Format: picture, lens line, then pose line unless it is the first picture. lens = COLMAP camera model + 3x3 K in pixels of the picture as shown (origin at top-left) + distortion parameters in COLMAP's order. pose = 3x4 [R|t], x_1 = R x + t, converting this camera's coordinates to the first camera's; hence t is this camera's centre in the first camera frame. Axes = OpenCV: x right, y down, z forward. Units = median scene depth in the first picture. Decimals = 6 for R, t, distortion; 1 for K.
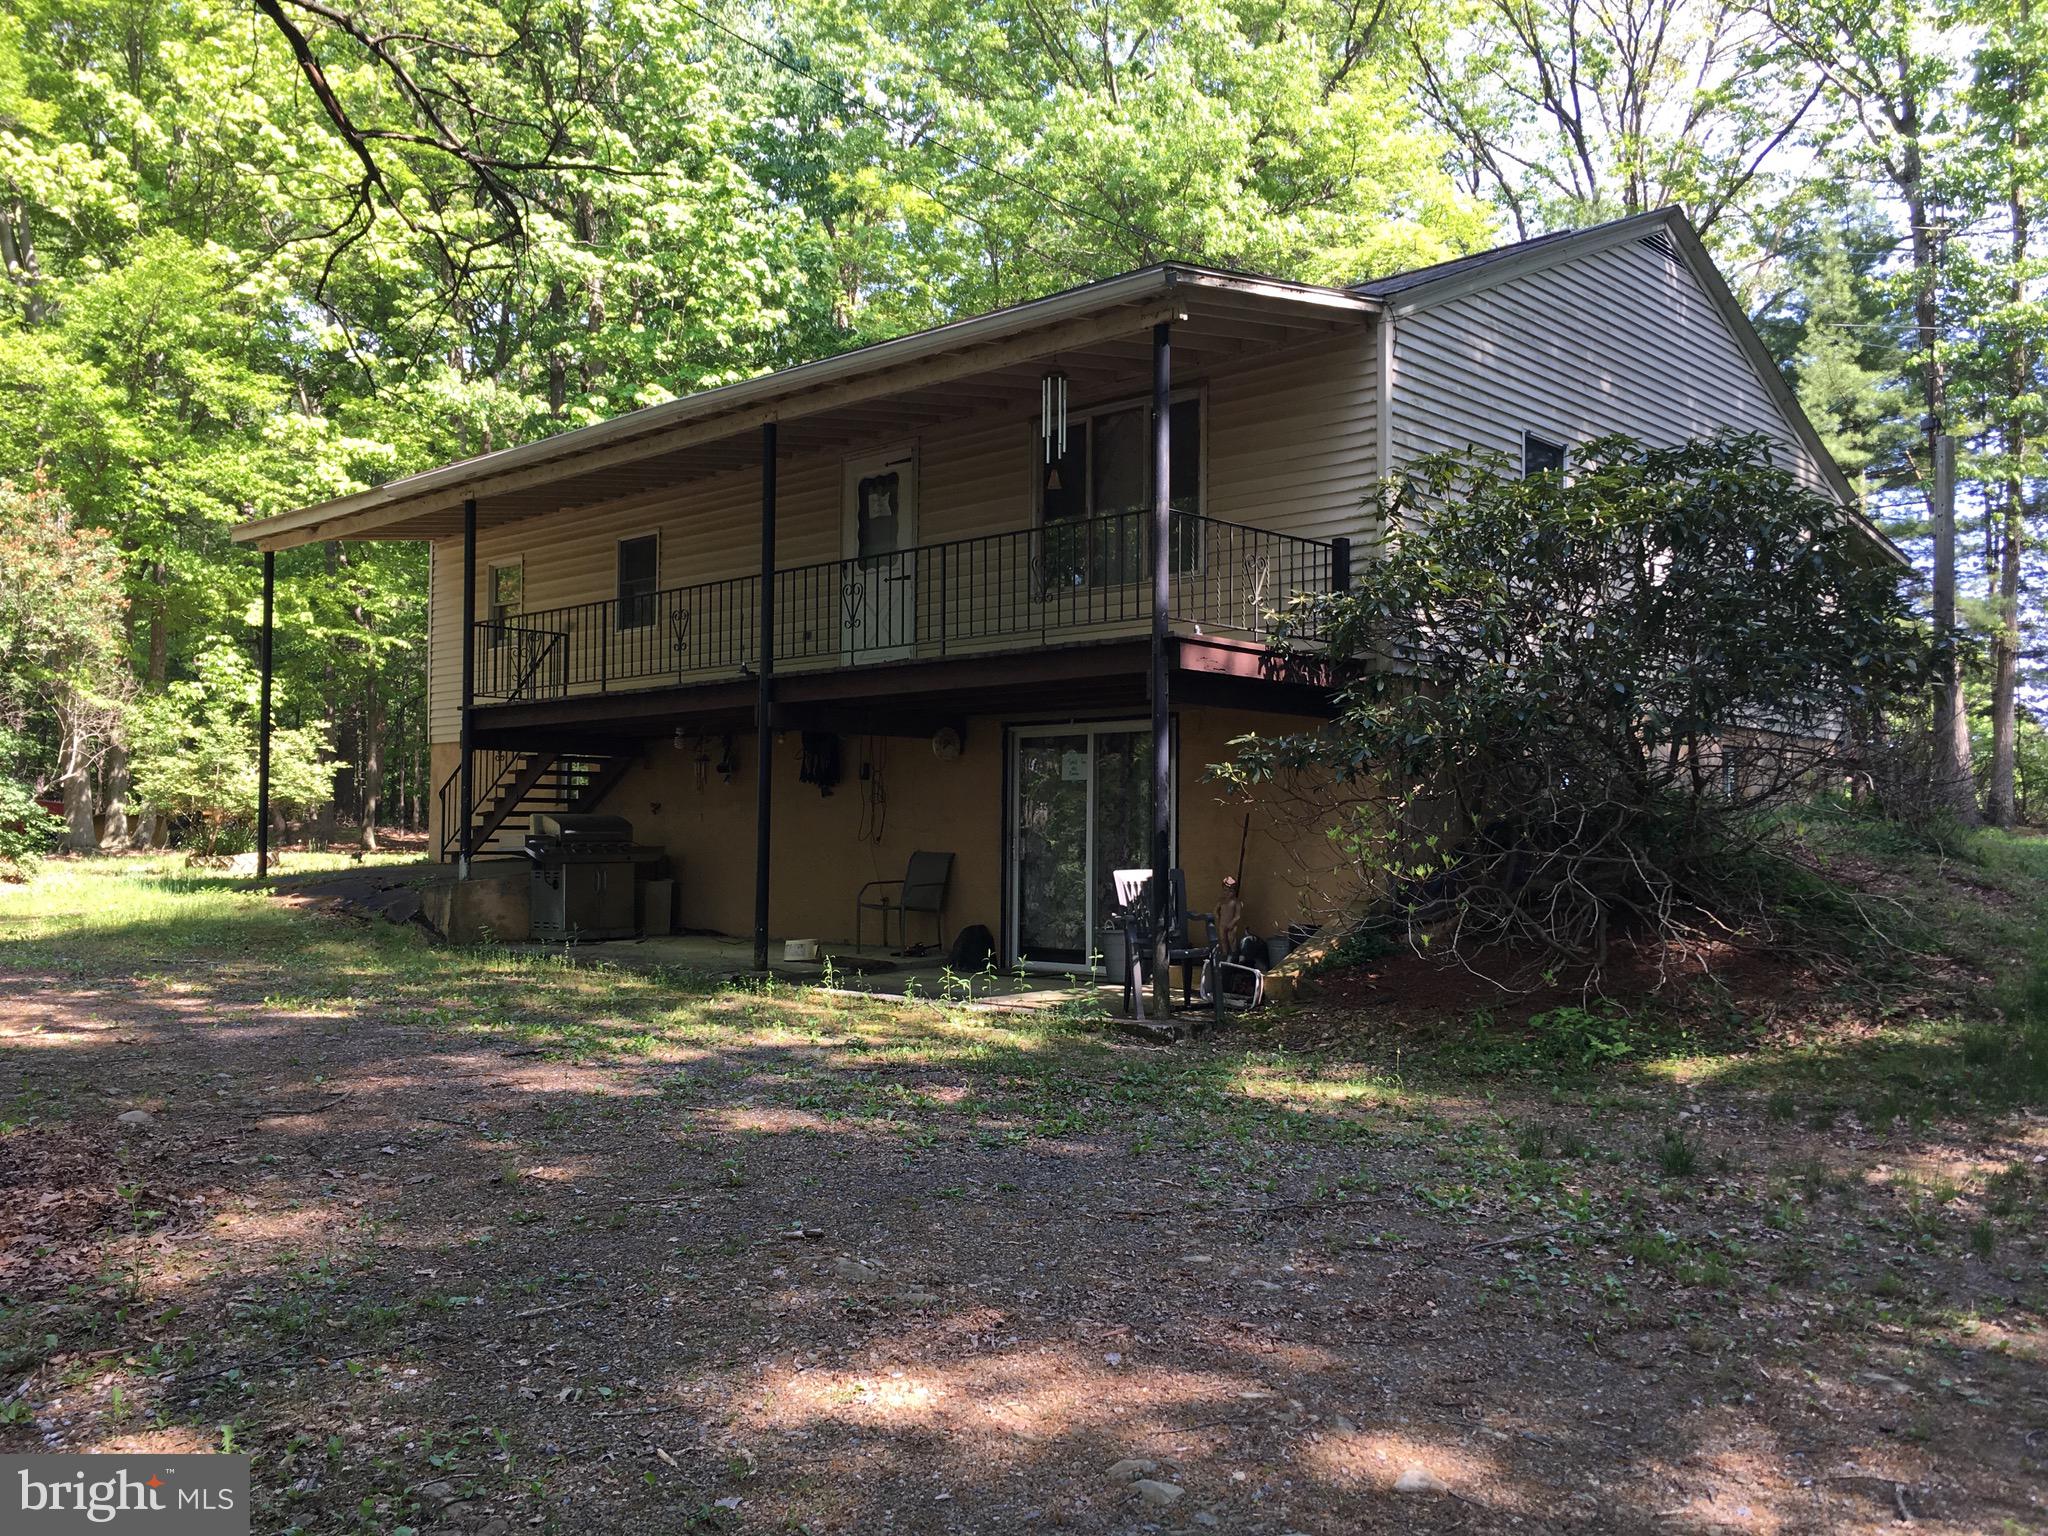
lens RADIAL K [[1782.7, 0, 1024.0], [0, 1782.7, 768.0], [0, 0, 1]] dist [0.005522, -0.022445]
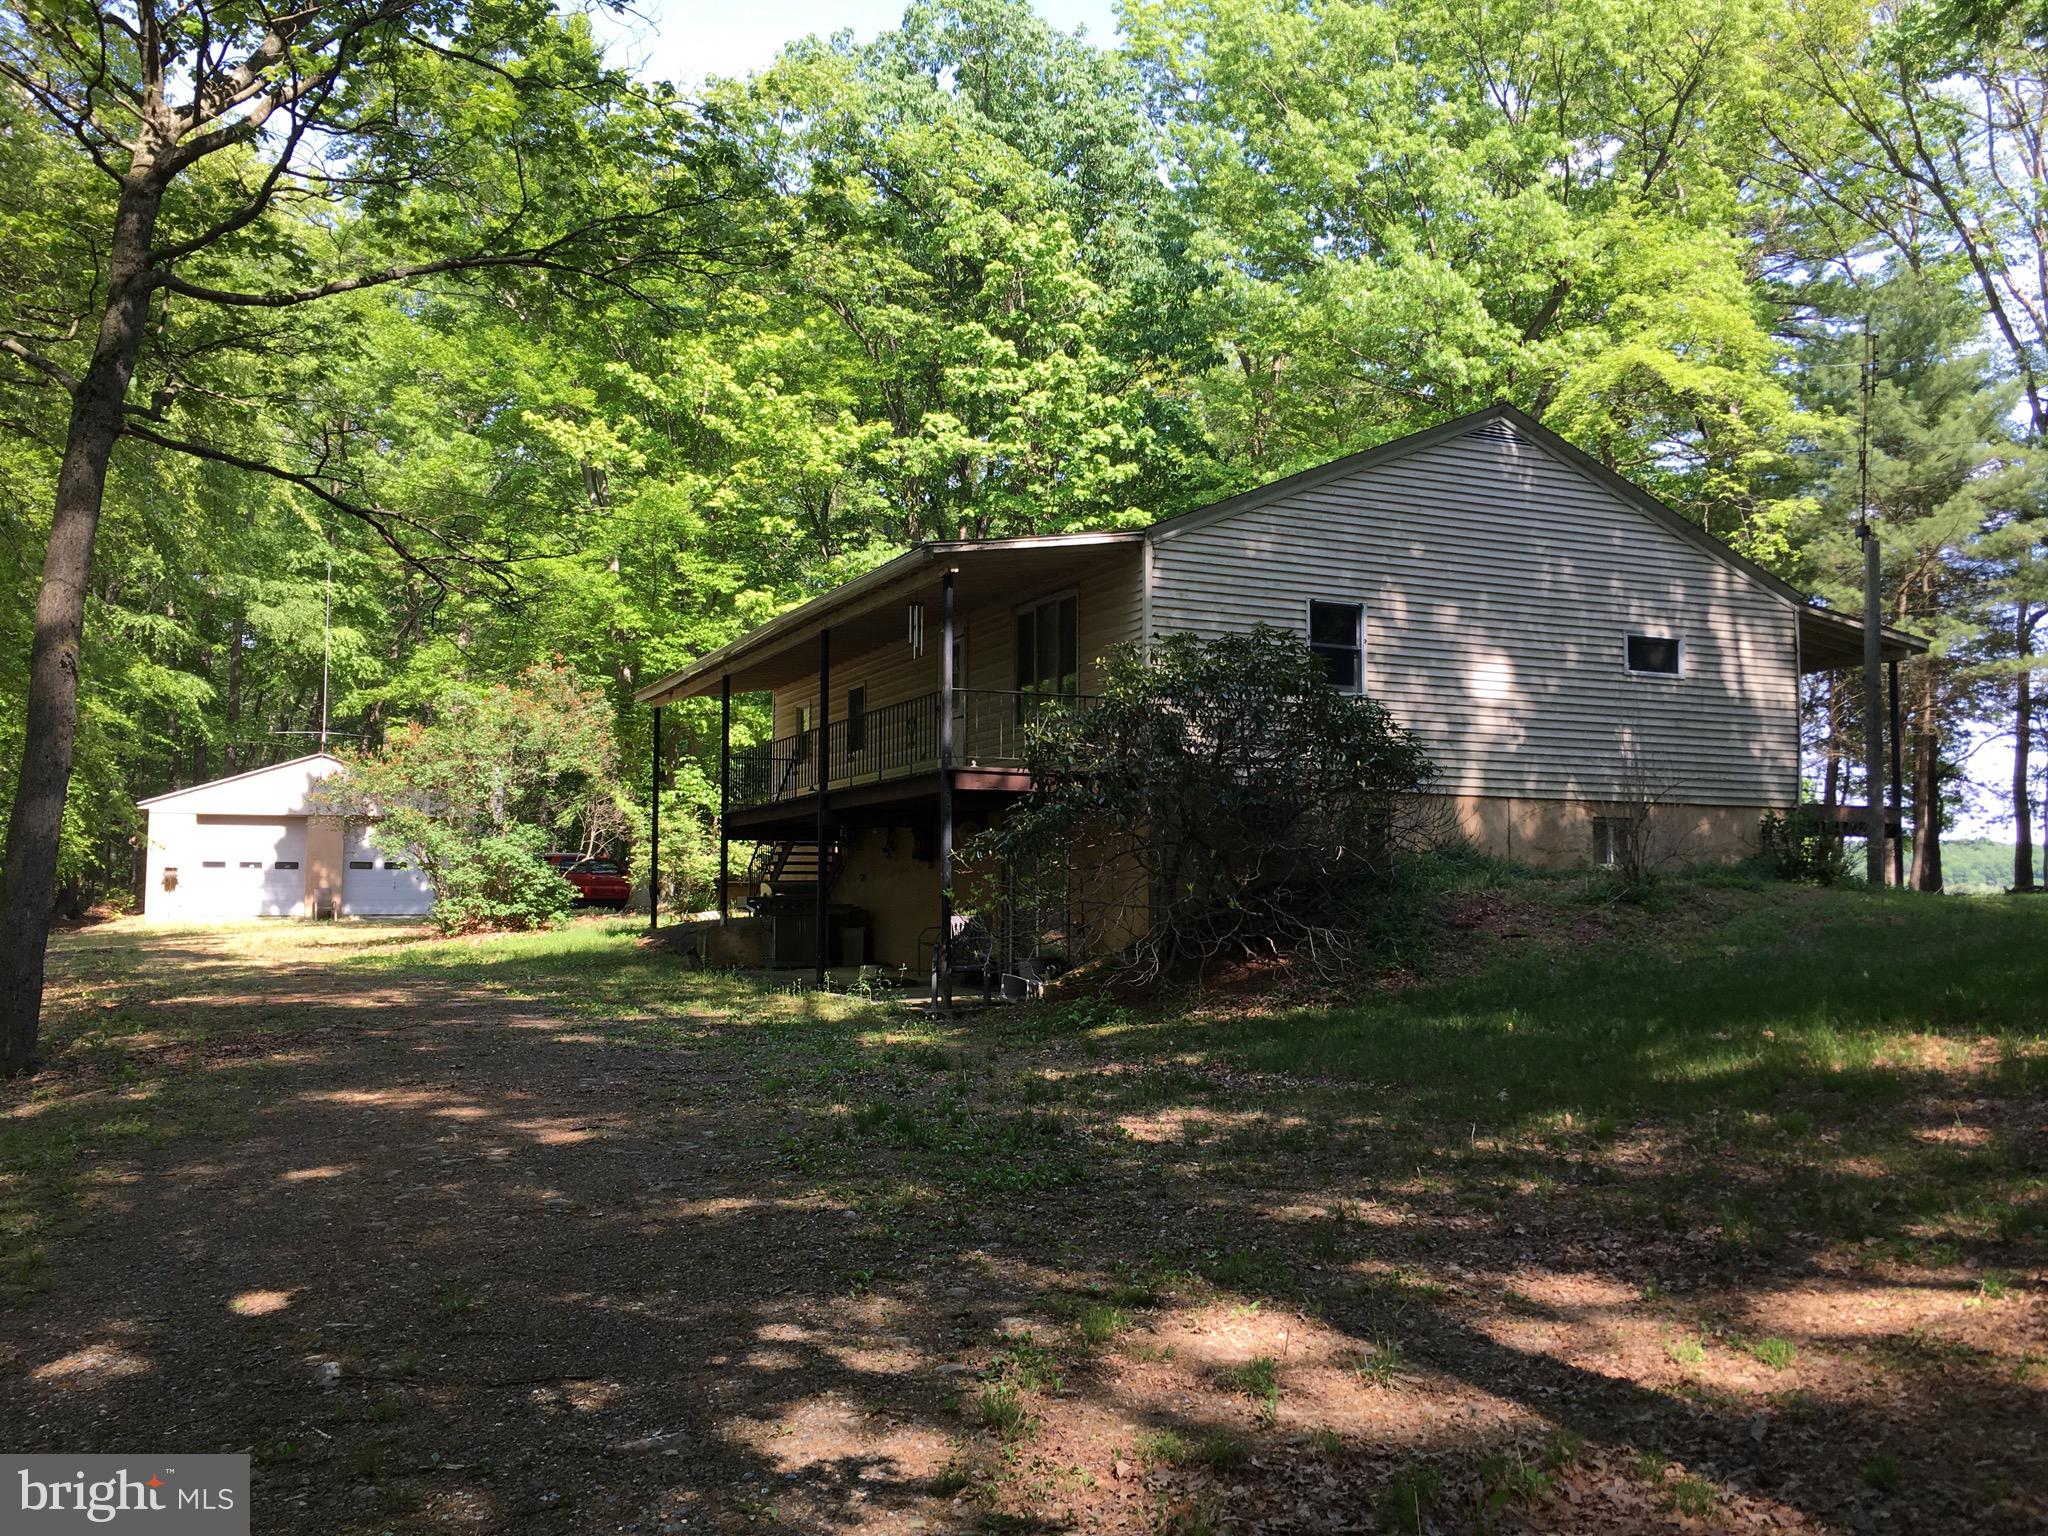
lens RADIAL K [[1782.7, 0, 1024.0], [0, 1782.7, 768.0], [0, 0, 1]] dist [0.005522, -0.022445]
pose [[0.924890, -0.036021, -0.378524, 0.305620], [0.023218, 0.998995, -0.038334, -0.004974], [0.379525, 0.026666, 0.924797, -0.186992]]
